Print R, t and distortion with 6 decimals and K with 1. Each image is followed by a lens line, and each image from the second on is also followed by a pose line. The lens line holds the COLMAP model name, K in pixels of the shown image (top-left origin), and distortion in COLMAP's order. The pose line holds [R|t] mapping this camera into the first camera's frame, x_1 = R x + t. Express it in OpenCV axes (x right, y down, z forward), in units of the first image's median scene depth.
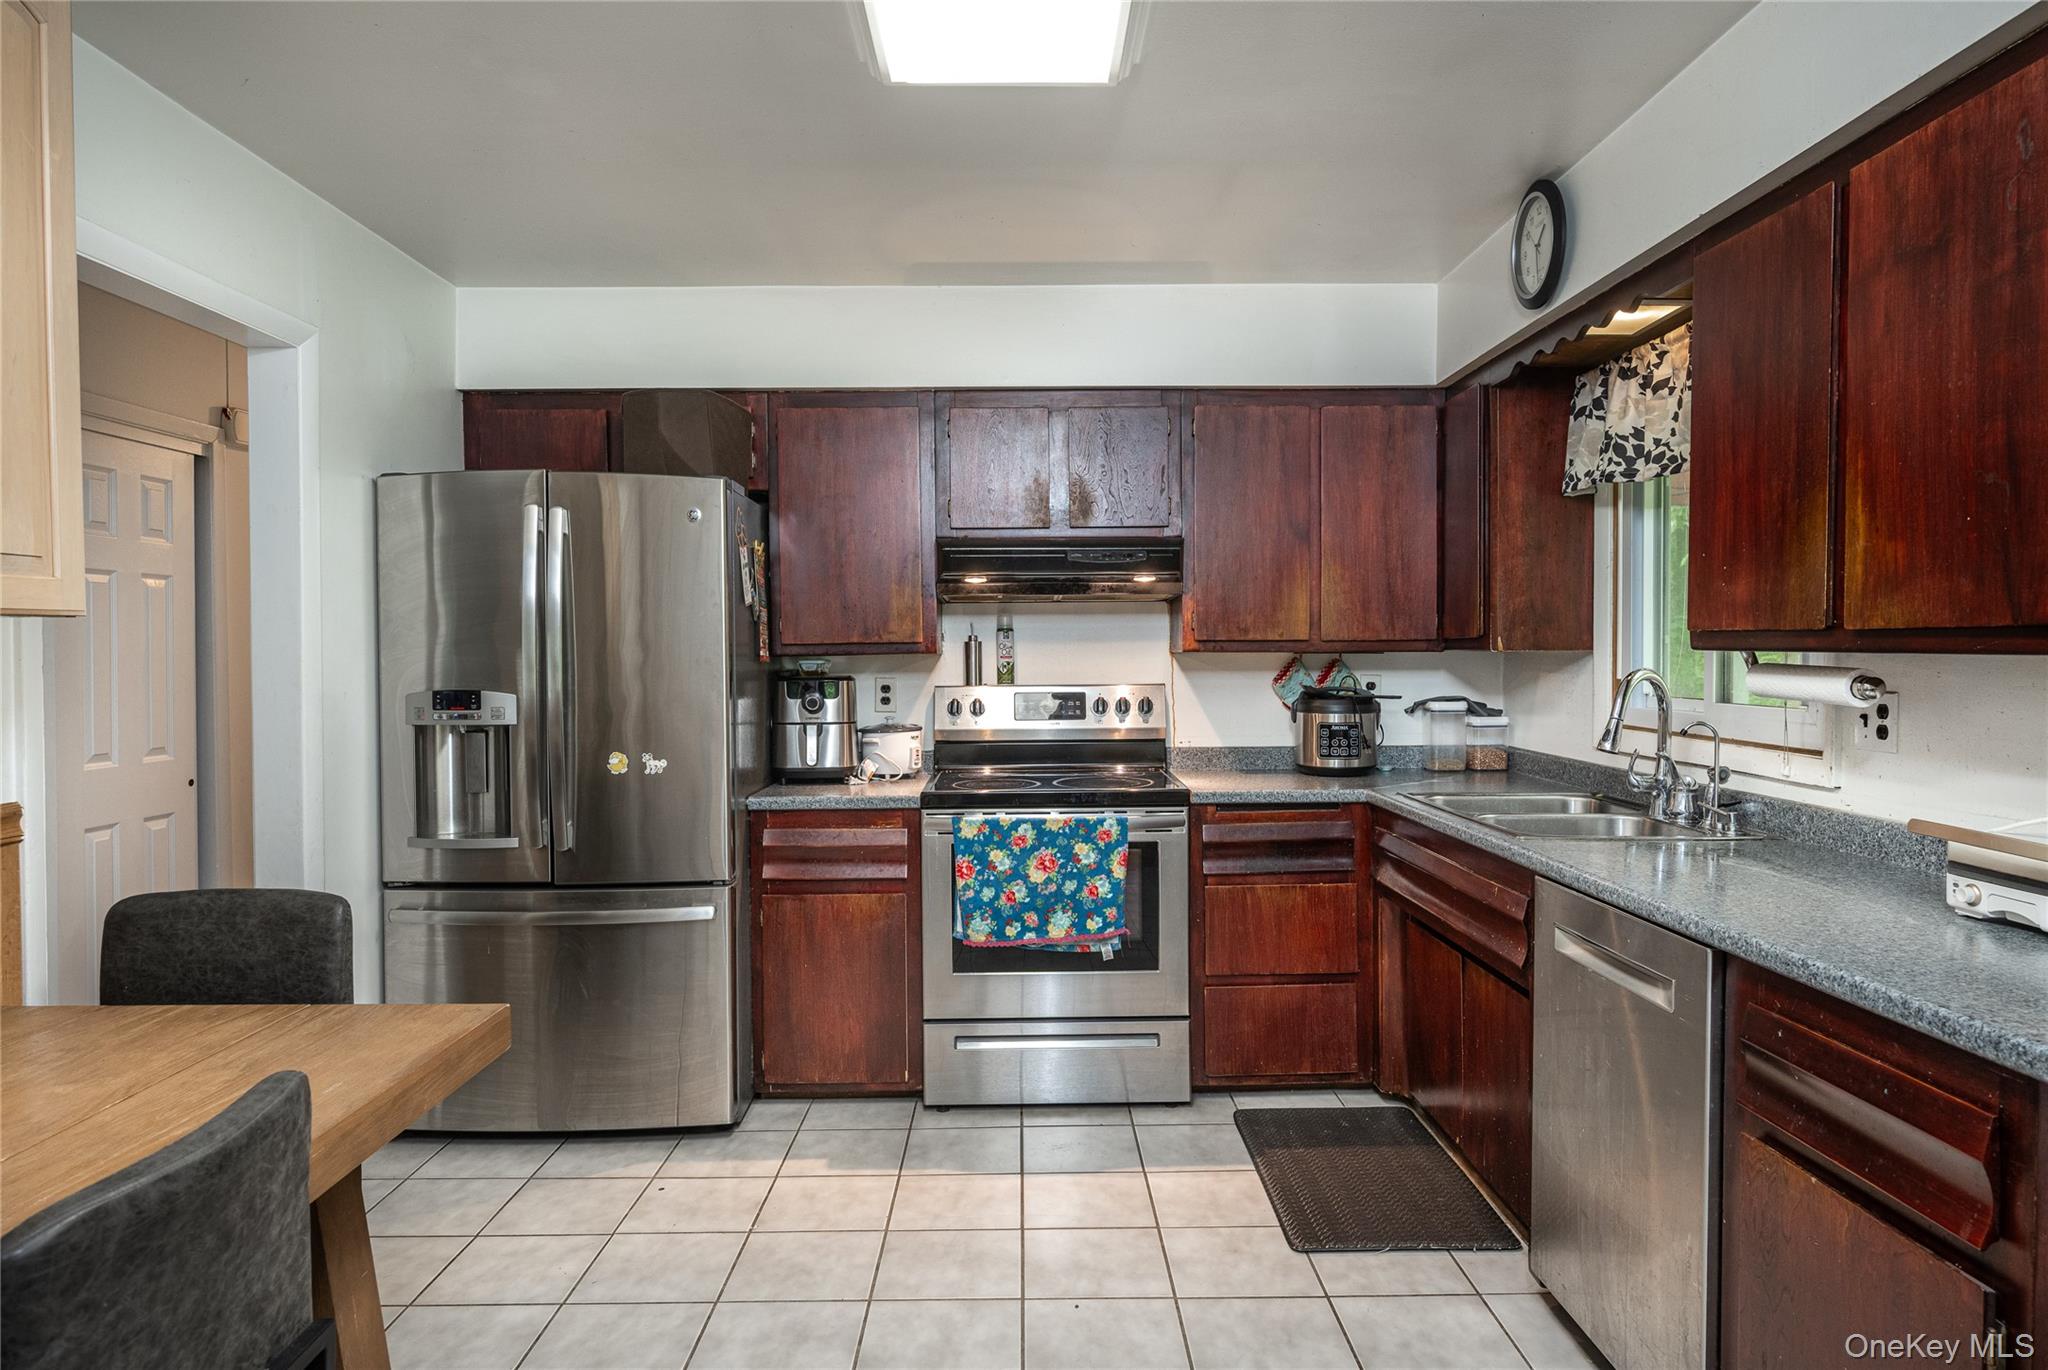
lens RADIAL K [[1238.6, 0, 1024.0], [0, 1238.6, 685.0], [0, 0, 1]] dist [0.002451, 0.000598]
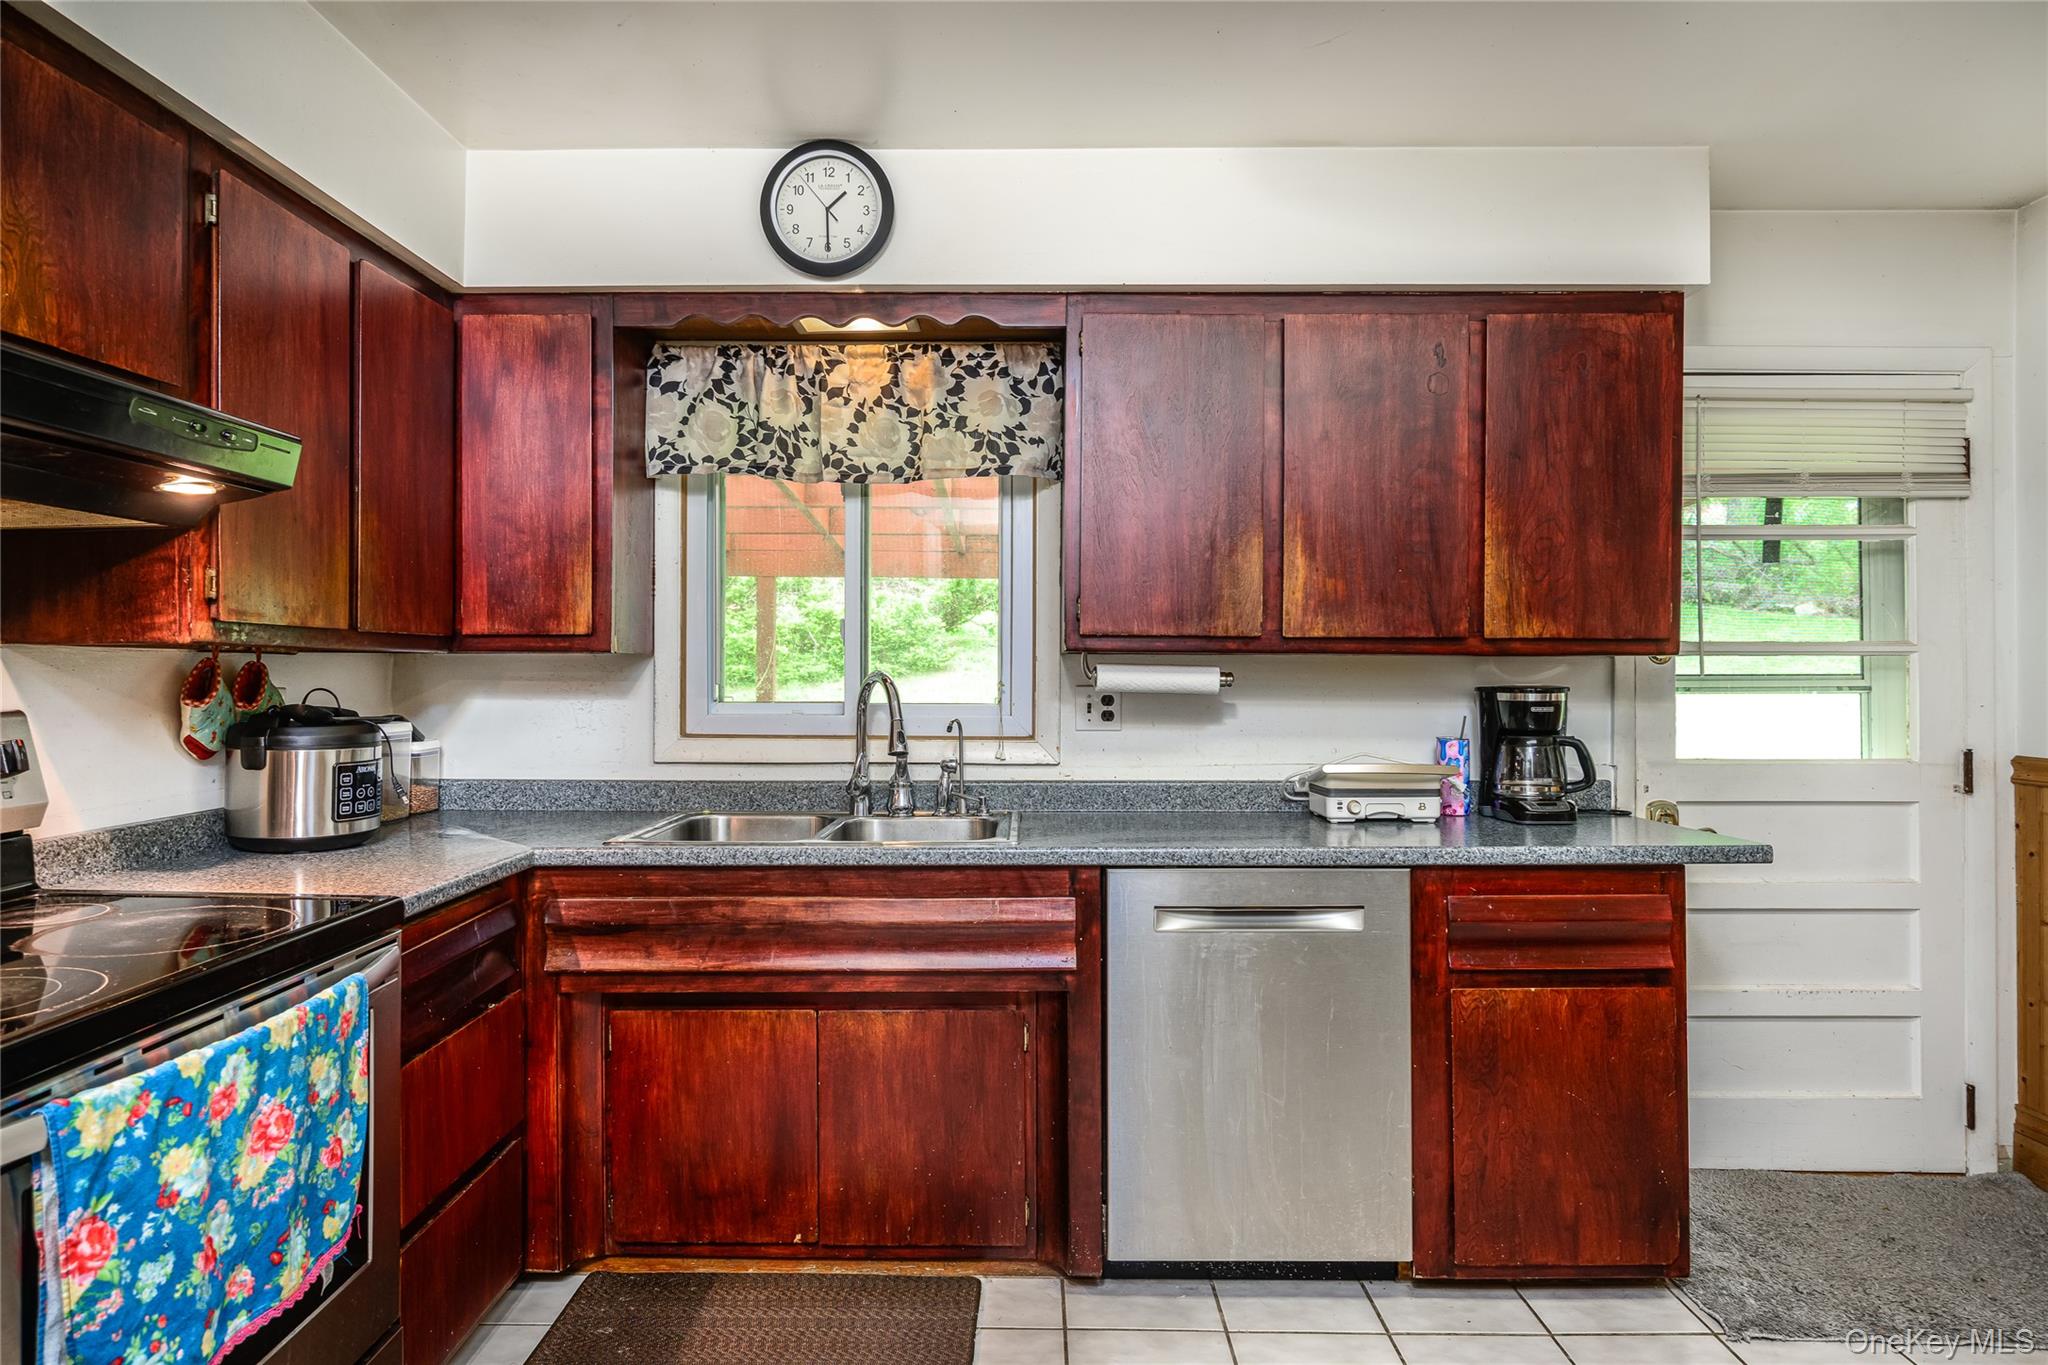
lens RADIAL K [[1140.7, 0, 1024.0], [0, 1140.7, 682.5], [0, 0, 1]] dist [-0.004366, -0.001232]
pose [[0.015920, -0.005267, 0.999859, -0.366048], [0.026634, 0.999634, 0.004842, -0.004325], [-0.999518, 0.026553, 0.016054, 0.732738]]
